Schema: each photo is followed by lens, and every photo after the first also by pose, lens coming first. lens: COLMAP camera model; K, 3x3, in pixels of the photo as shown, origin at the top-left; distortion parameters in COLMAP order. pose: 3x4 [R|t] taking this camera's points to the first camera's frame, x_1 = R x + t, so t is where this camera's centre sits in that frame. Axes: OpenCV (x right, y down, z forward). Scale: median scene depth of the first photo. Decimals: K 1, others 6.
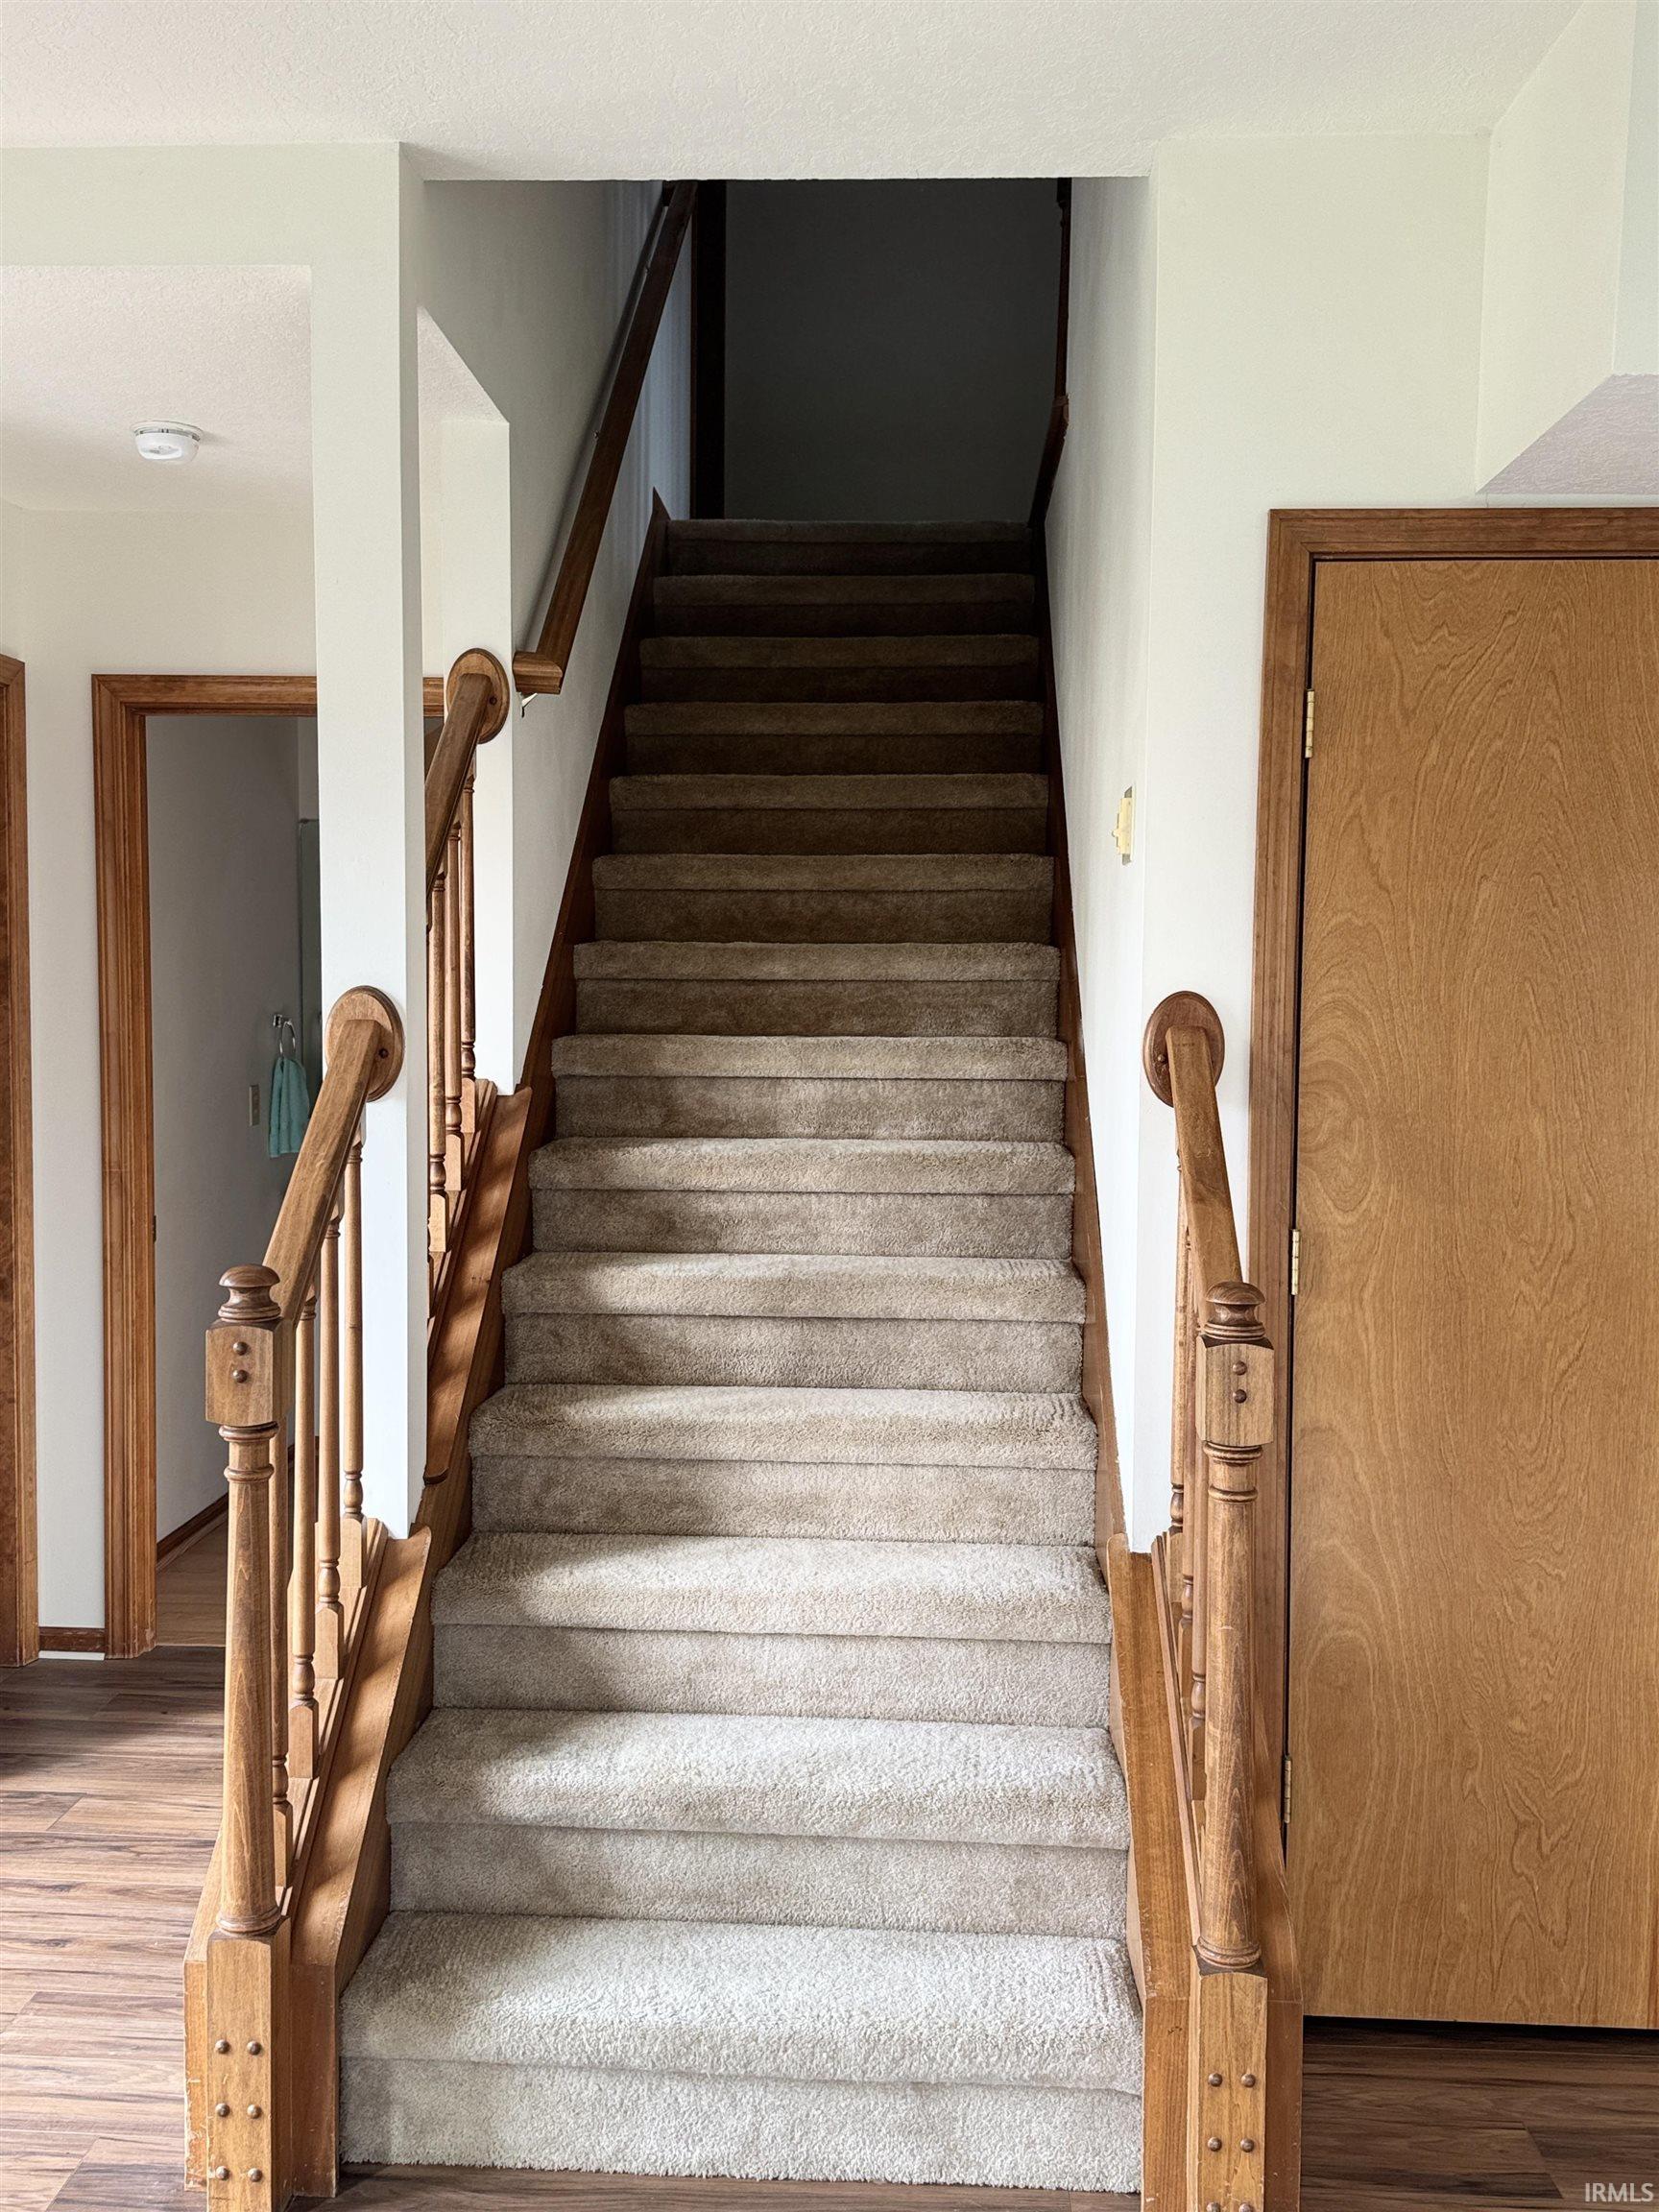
lens RADIAL K [[2052.1, 0, 837.1], [0, 2052.1, 1106.3], [0, 0, 1]] dist [0.187296, -0.377547]
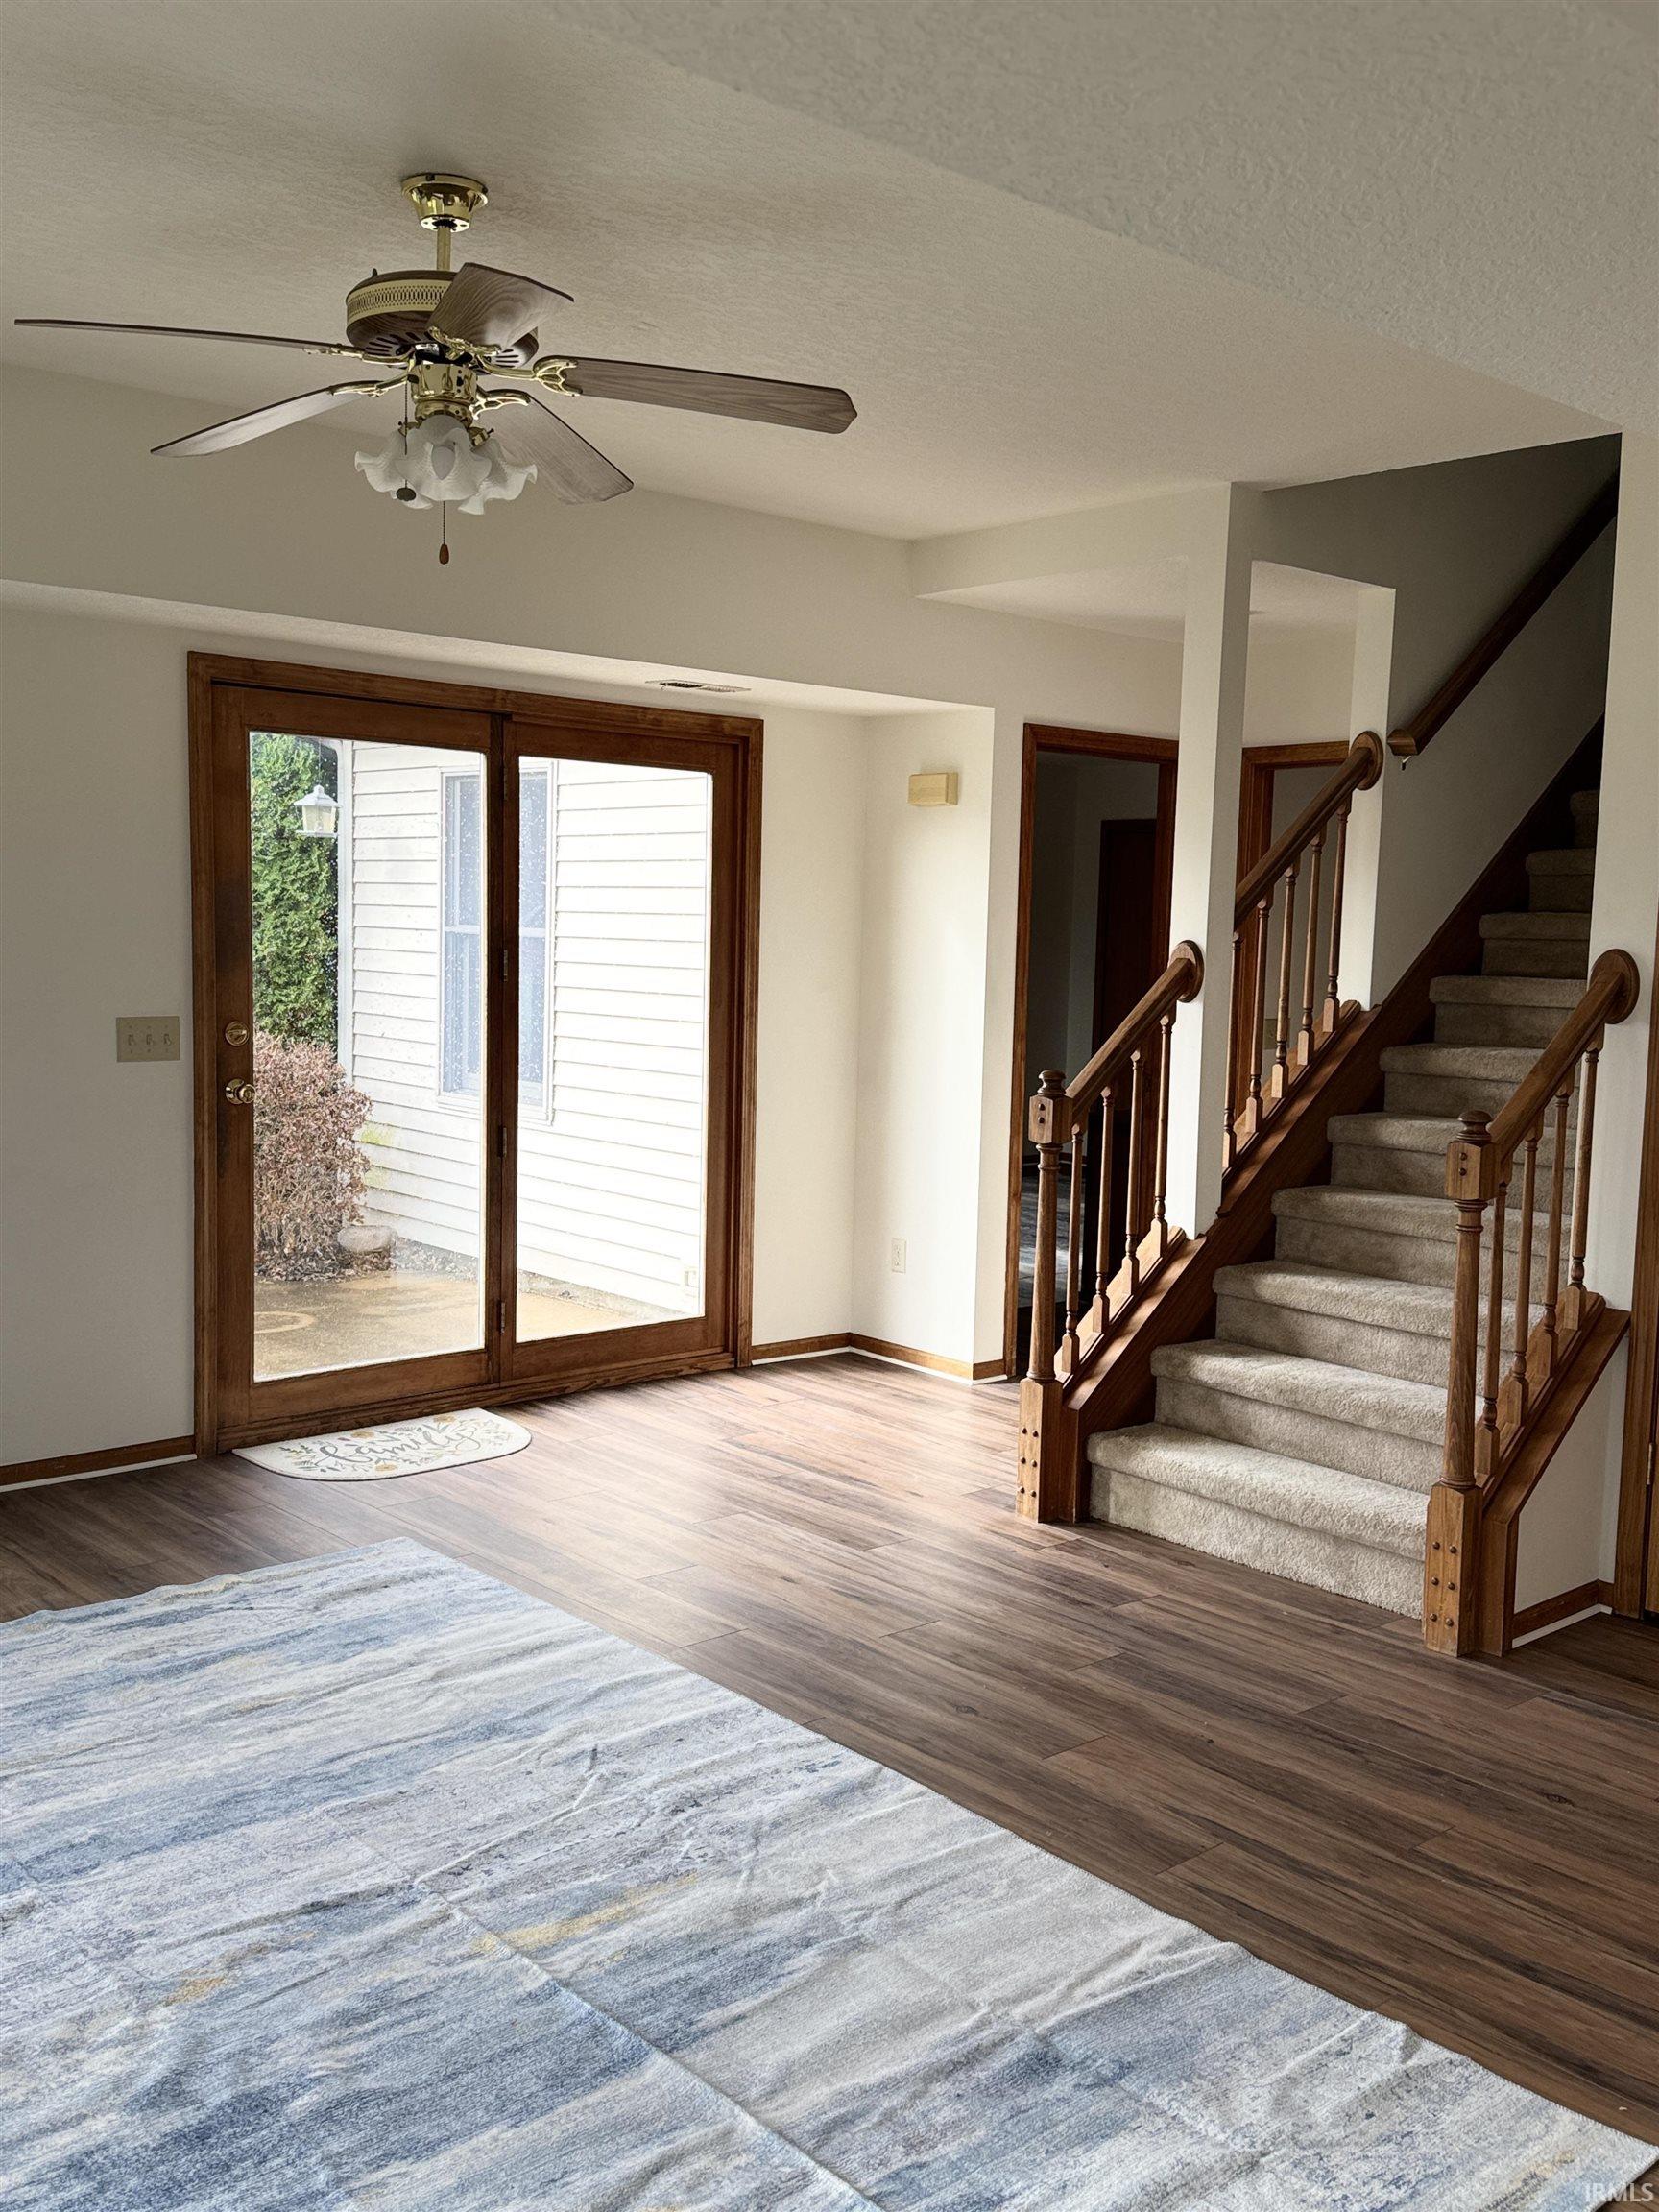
lens RADIAL K [[2052.1, 0, 837.1], [0, 2052.1, 1106.3], [0, 0, 1]] dist [0.187296, -0.377547]
pose [[0.707467, 0.072542, -0.703014, 0.861368], [-0.059981, 0.997292, 0.042547, 0.030911], [0.704197, 0.012067, 0.709902, -0.534361]]
